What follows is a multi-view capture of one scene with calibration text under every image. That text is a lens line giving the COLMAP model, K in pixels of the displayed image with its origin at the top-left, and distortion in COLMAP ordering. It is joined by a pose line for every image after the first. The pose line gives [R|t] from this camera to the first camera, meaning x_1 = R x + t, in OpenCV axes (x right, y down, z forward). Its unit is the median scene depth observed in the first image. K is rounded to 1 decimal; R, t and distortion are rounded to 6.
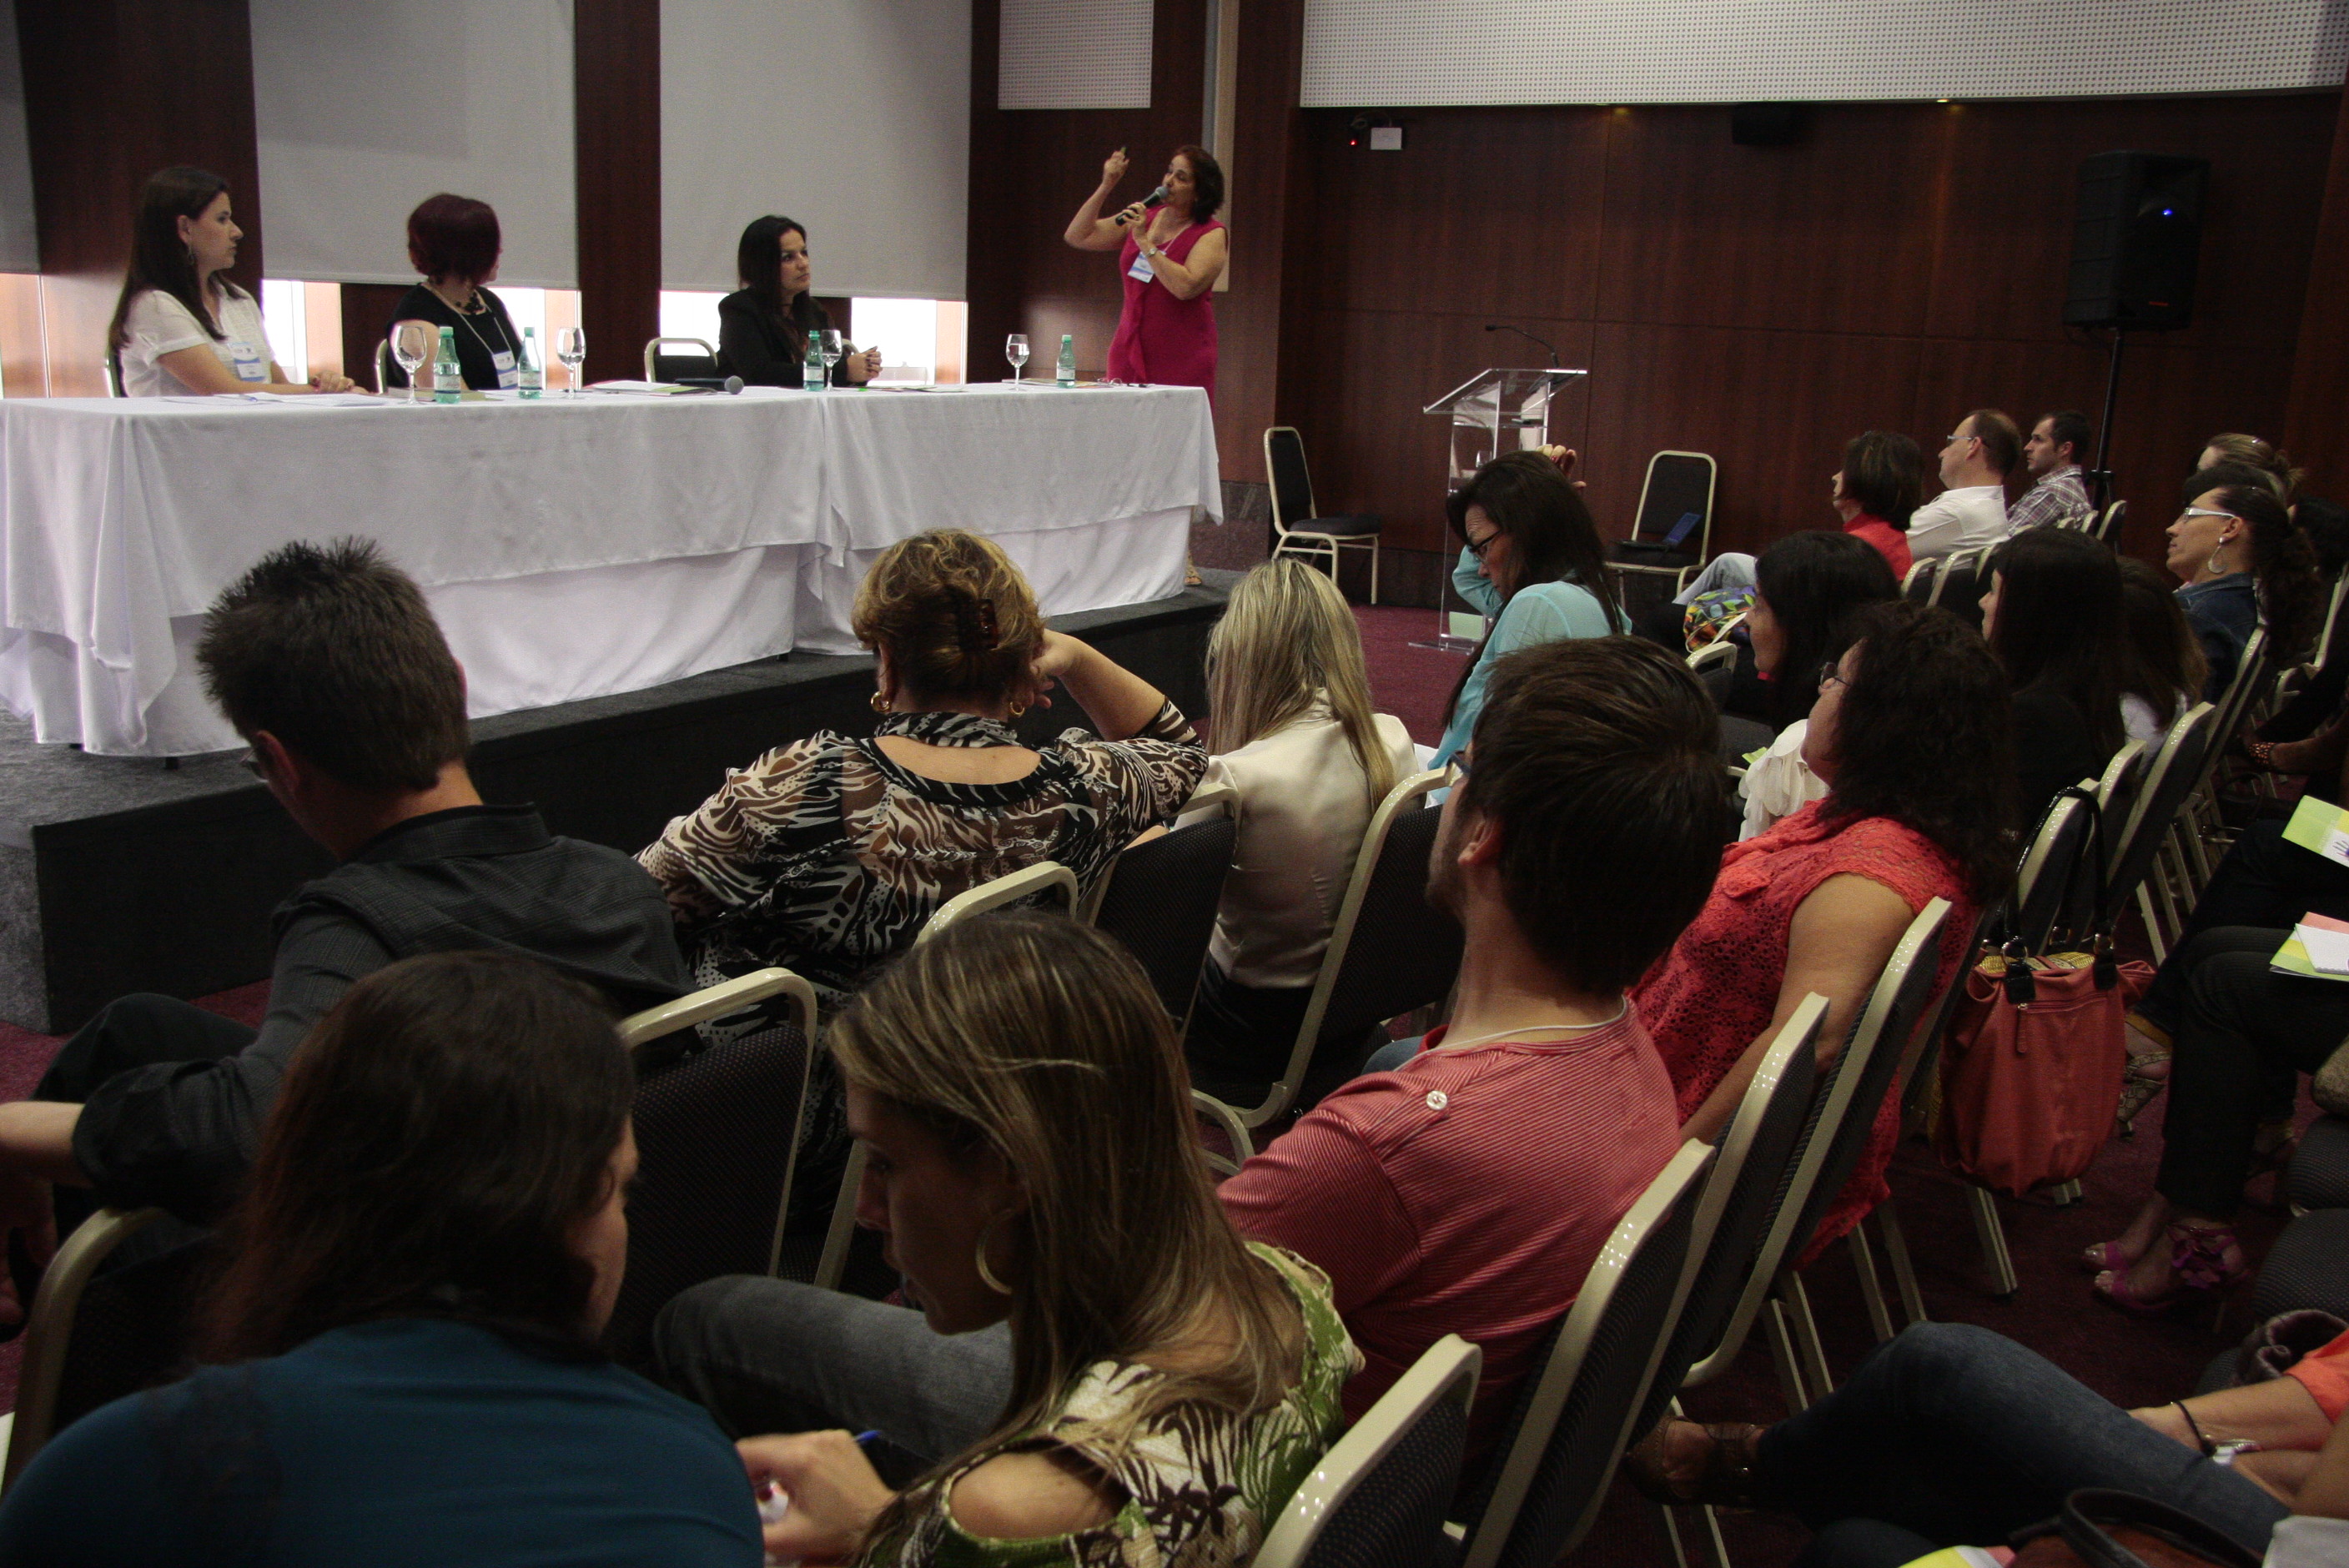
lens RADIAL K [[2210.4, 0, 1234.0], [0, 2210.4, 862.8], [0, 0, 1]] dist [-0.117206, 0.132116]
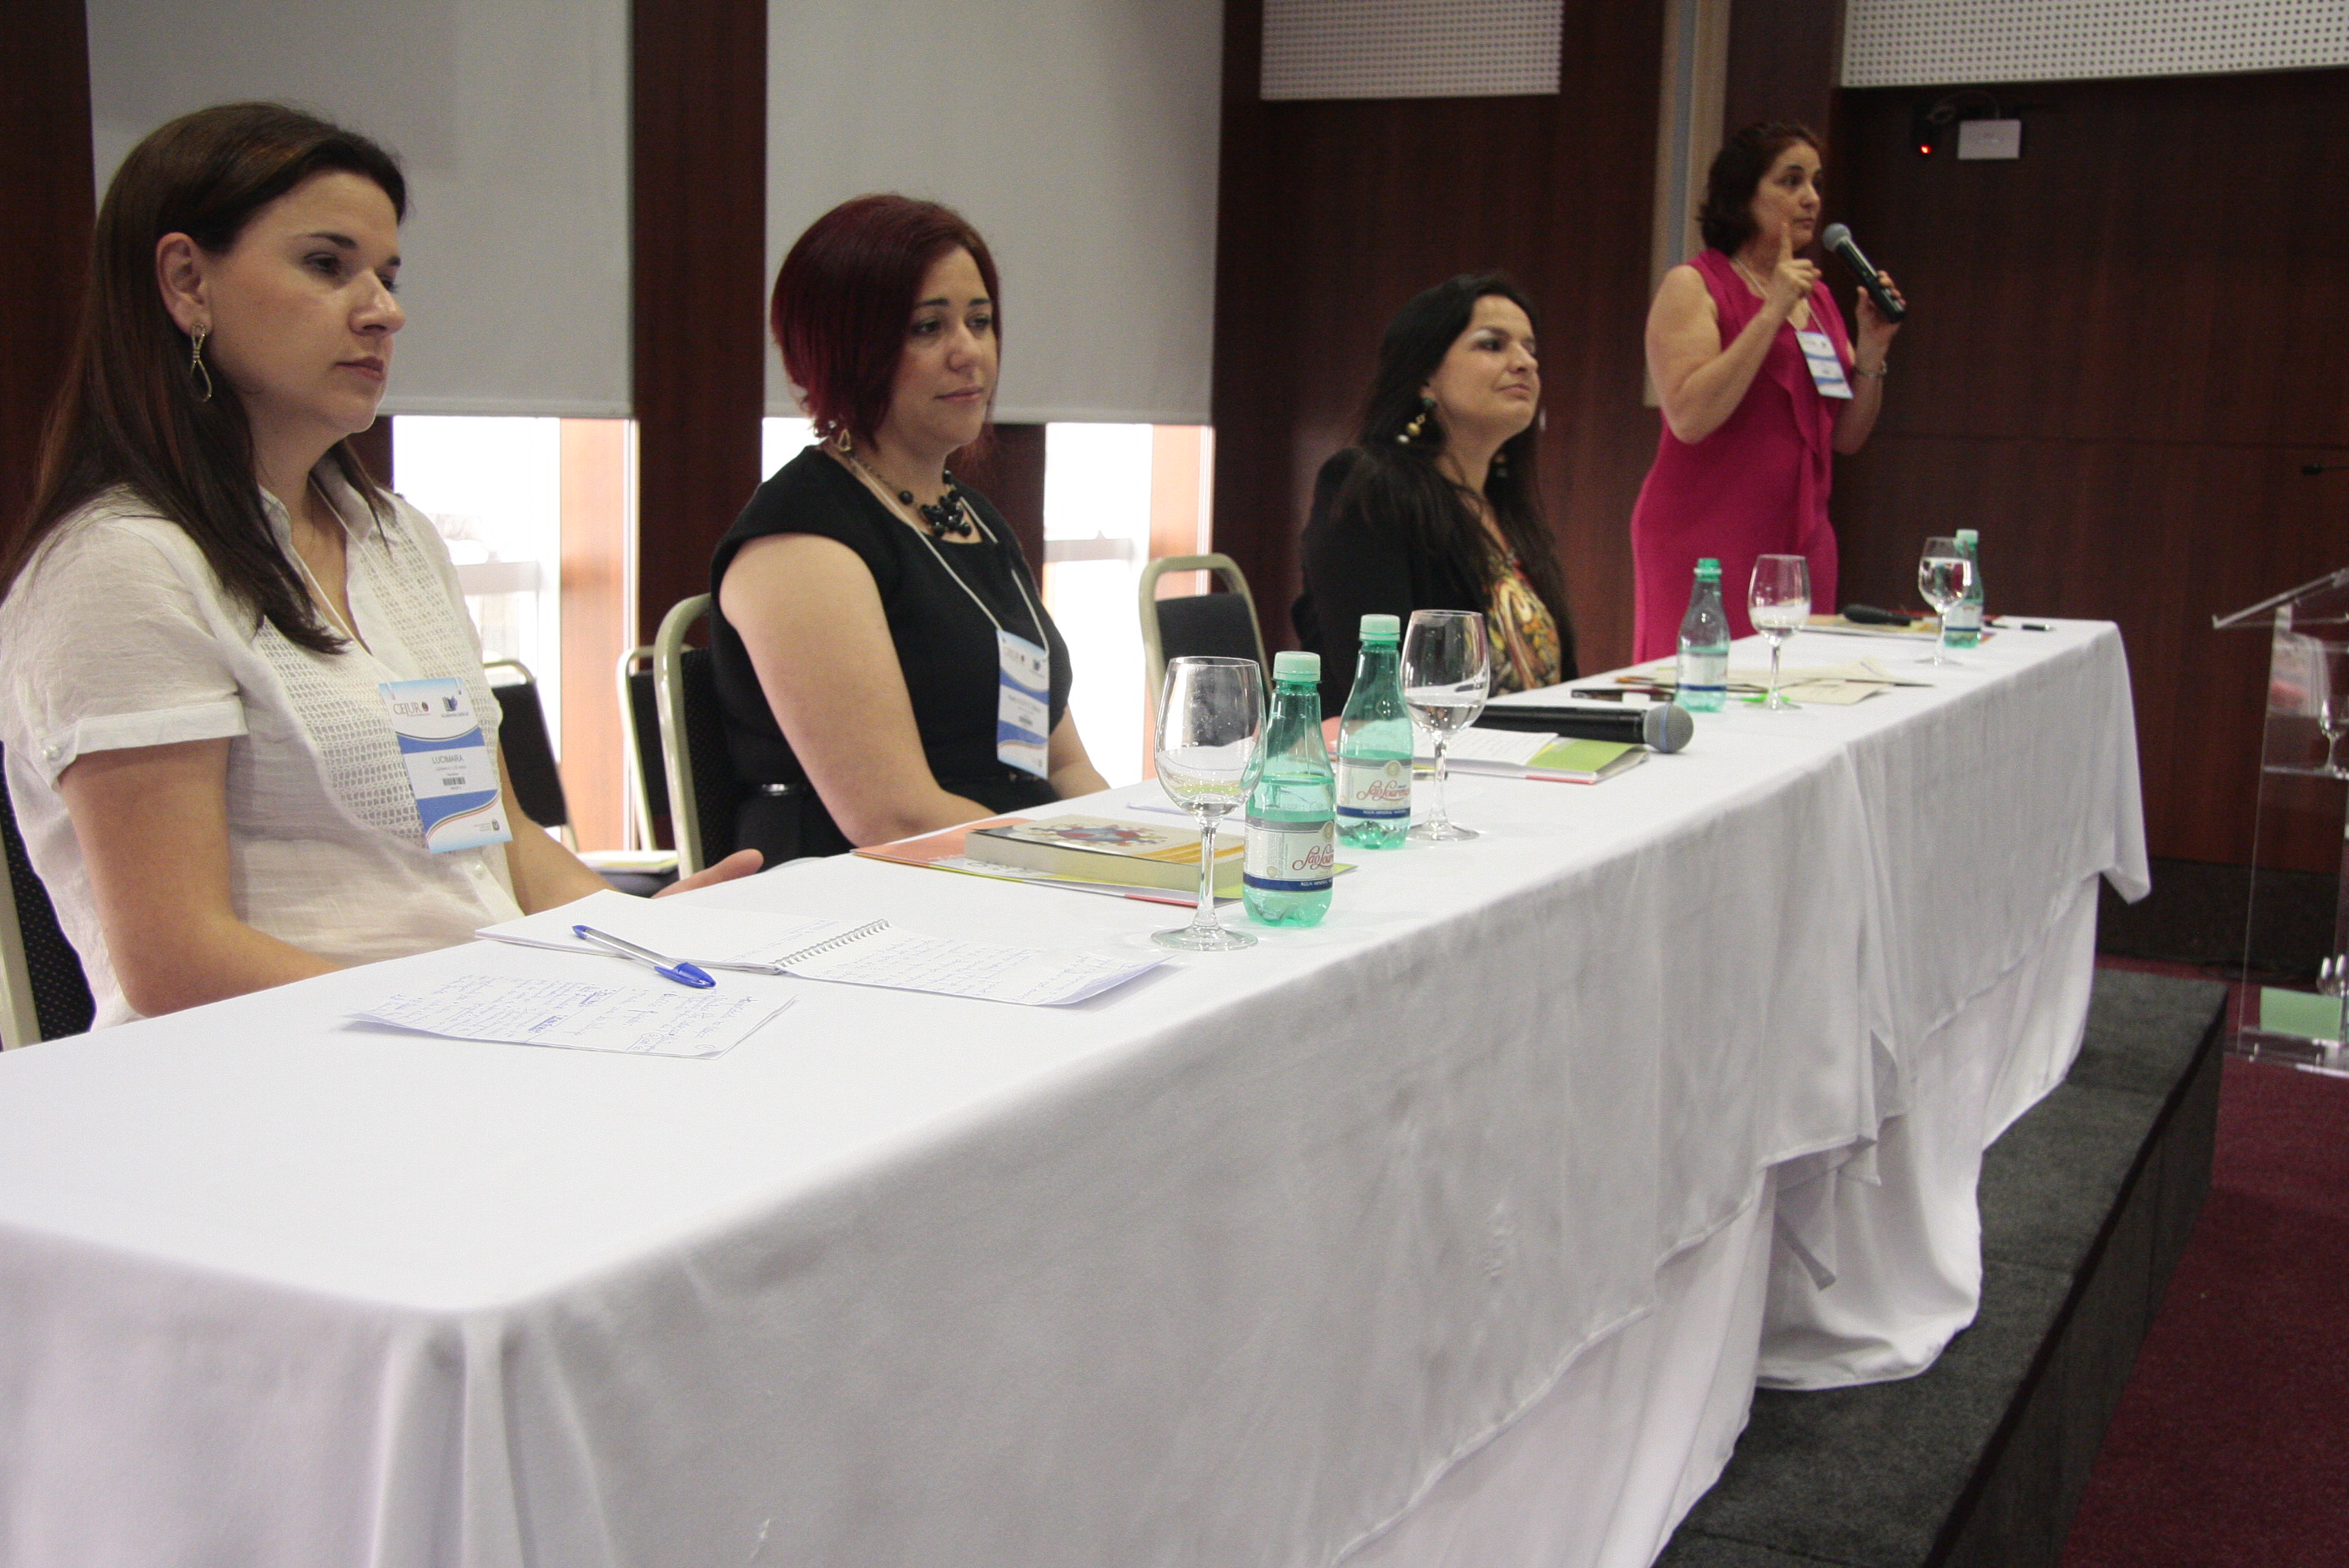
lens RADIAL K [[2831.2, 0, 1174.5], [0, 2831.2, 784.0], [0, 0, 1]] dist [-0.011680, 0.068434]
pose [[0.999422, -0.019655, 0.027746, -0.340916], [0.022646, 0.993456, -0.111950, -0.165898], [-0.025364, 0.112513, 0.993326, 0.560290]]
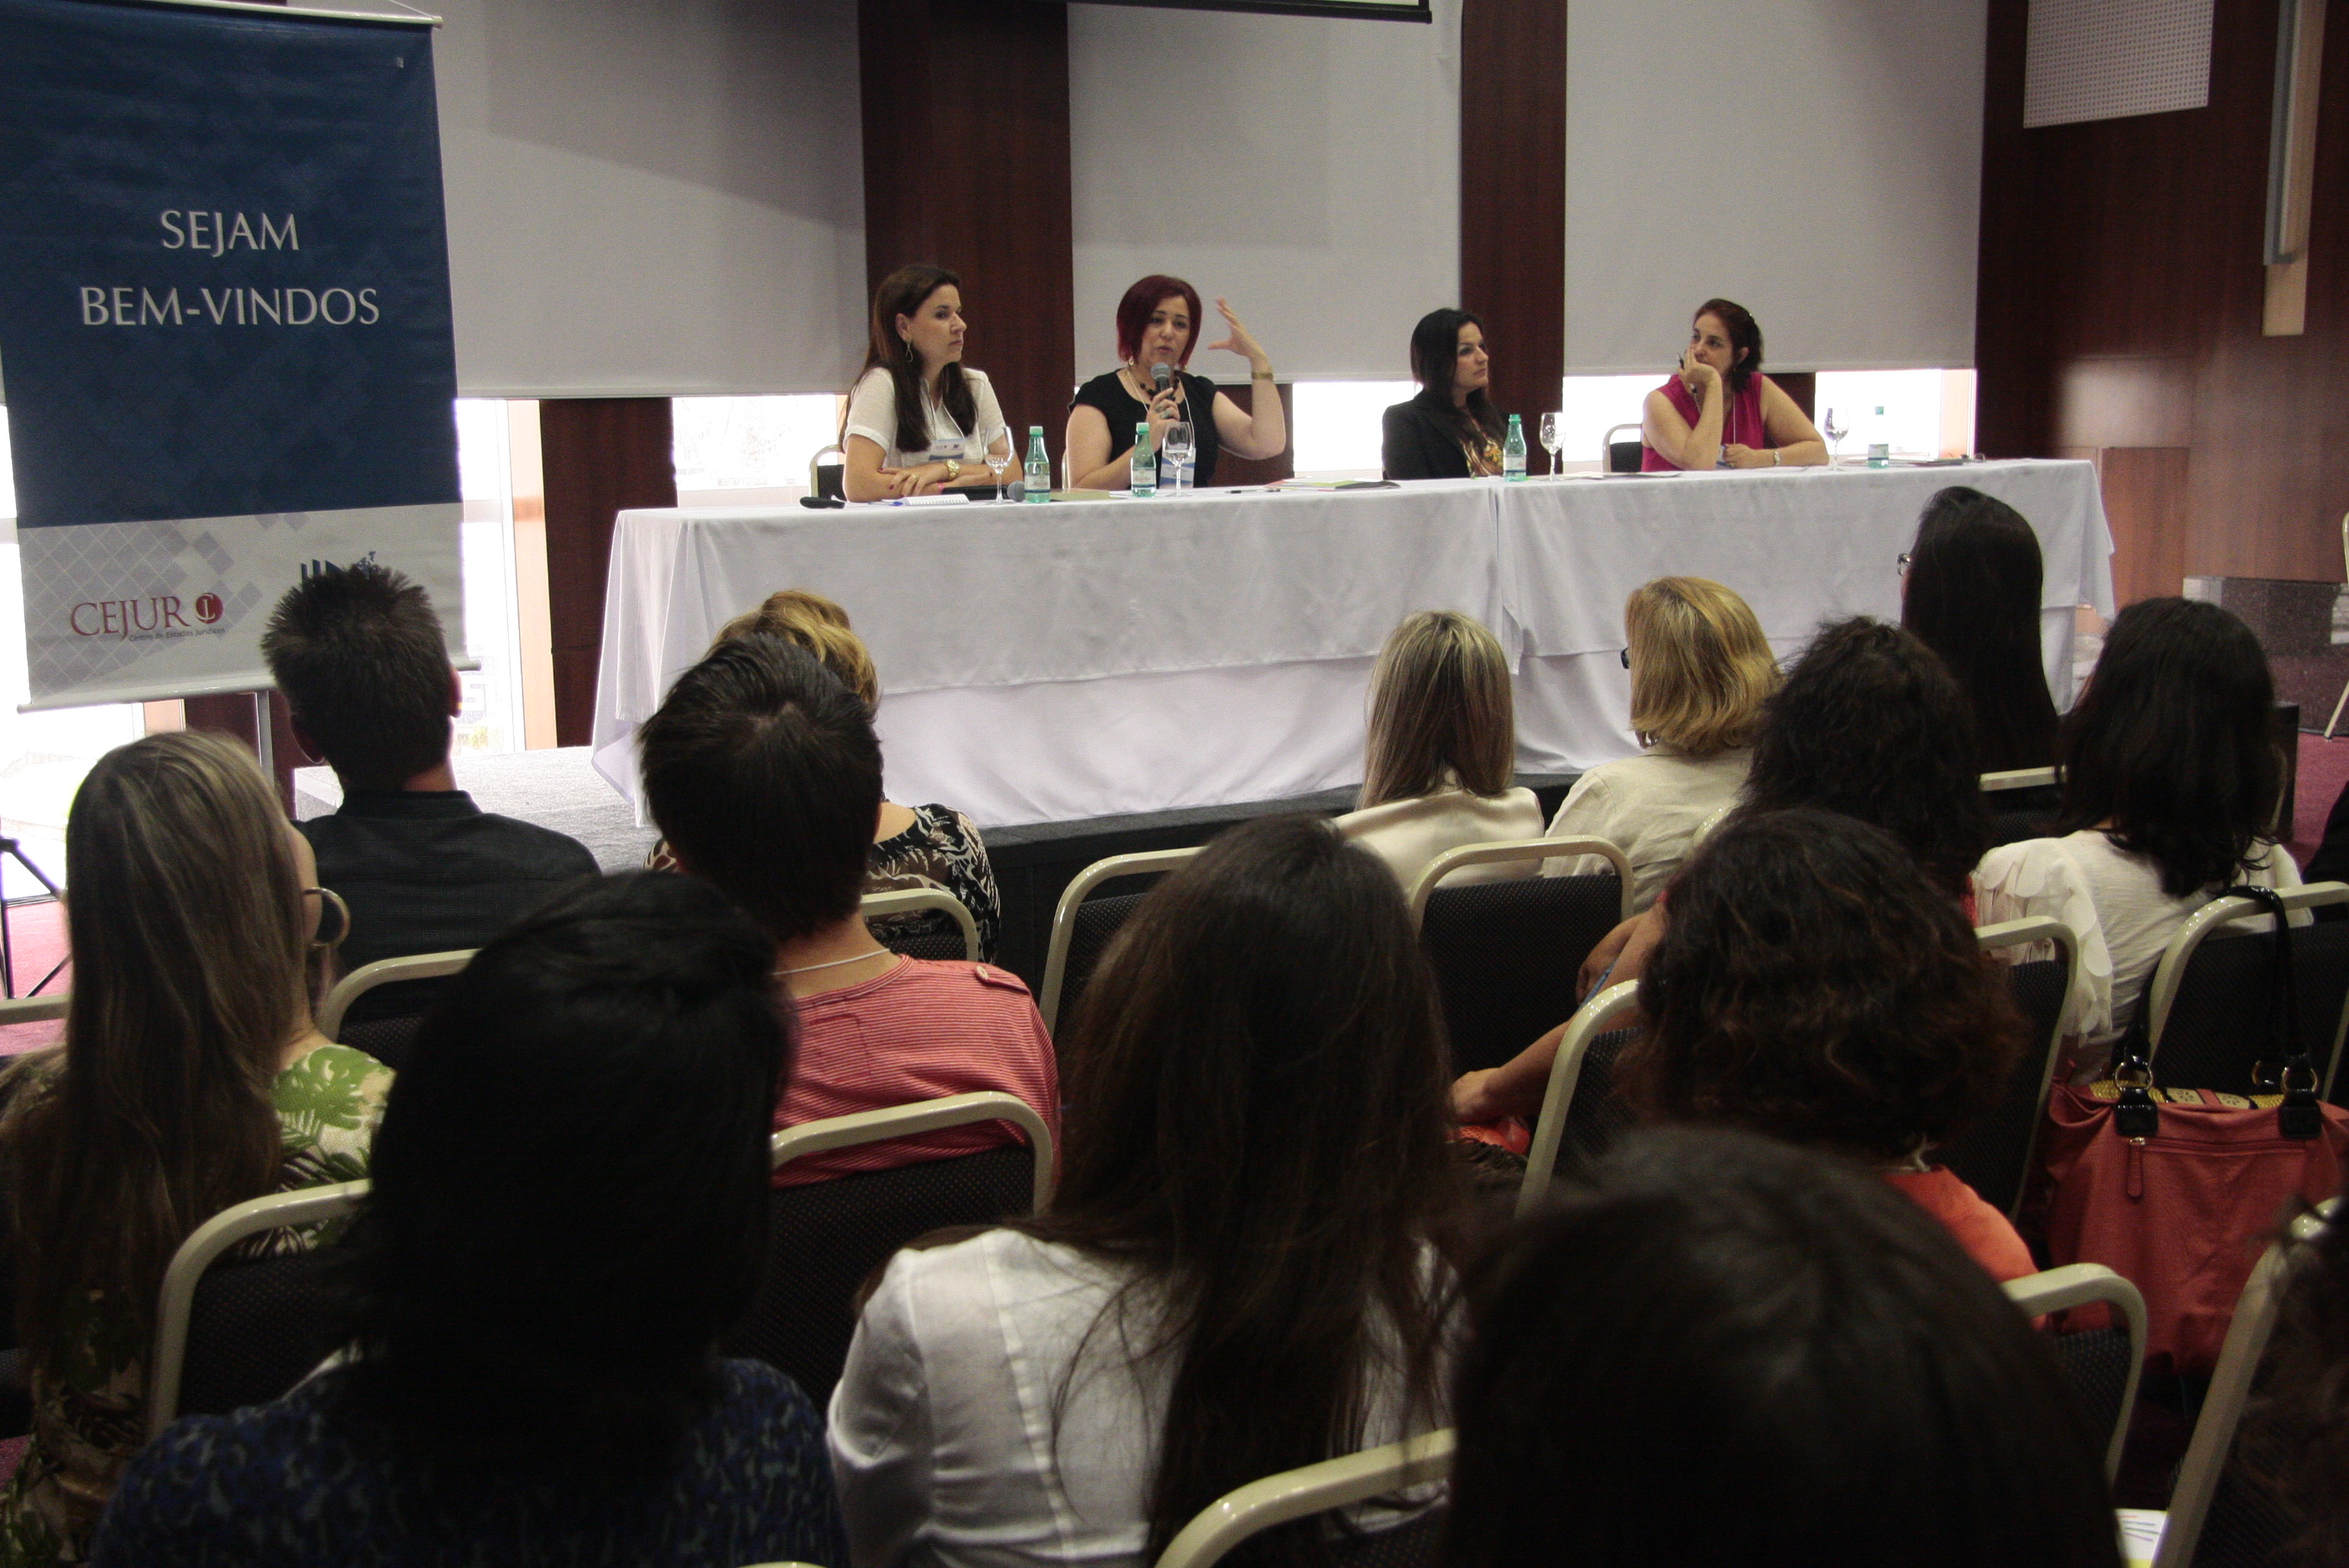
lens RADIAL K [[2831.2, 0, 1174.5], [0, 2831.2, 784.0], [0, 0, 1]] dist [-0.011680, 0.068434]
pose [[0.873118, 0.014217, -0.487302, 0.288001], [-0.067328, 0.993513, -0.091649, 0.027428], [0.482838, 0.112829, 0.868411, -0.071325]]
